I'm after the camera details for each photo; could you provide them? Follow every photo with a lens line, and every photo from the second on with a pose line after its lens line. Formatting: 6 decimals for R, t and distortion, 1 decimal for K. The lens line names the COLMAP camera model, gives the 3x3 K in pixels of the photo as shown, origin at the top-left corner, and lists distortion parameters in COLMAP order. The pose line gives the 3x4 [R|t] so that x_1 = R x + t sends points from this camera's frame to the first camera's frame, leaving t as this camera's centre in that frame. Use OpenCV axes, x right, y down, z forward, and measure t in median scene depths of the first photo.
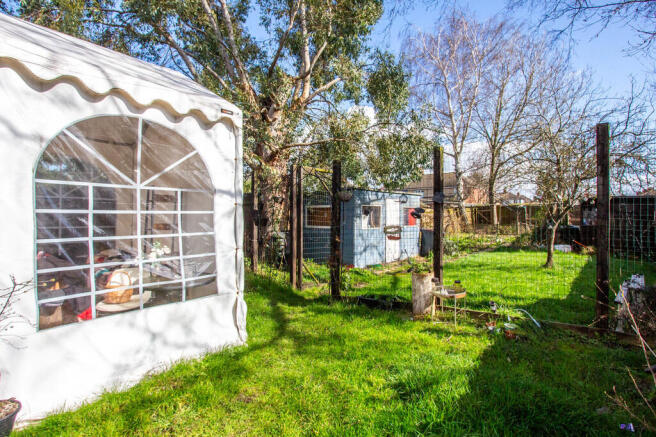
lens RADIAL K [[341.7, 0, 327.8], [0, 341.7, 215.4], [0, 0, 1]] dist [-0.001977, -0.000017]
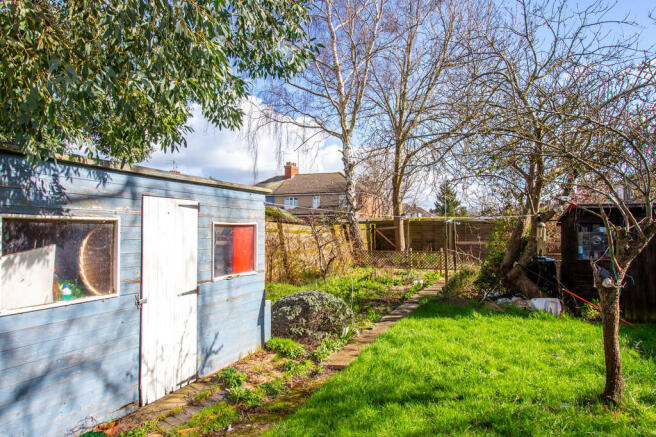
lens RADIAL K [[458.3, 0, 328.0], [0, 458.3, 219.0], [0, 0, 1]] dist [-0.000012, 0.000016]
pose [[0.945531, 0.006796, 0.325461, 0.092359], [0.002849, 0.999571, -0.029148, -0.007260], [-0.325520, 0.028487, 0.945106, 0.266475]]
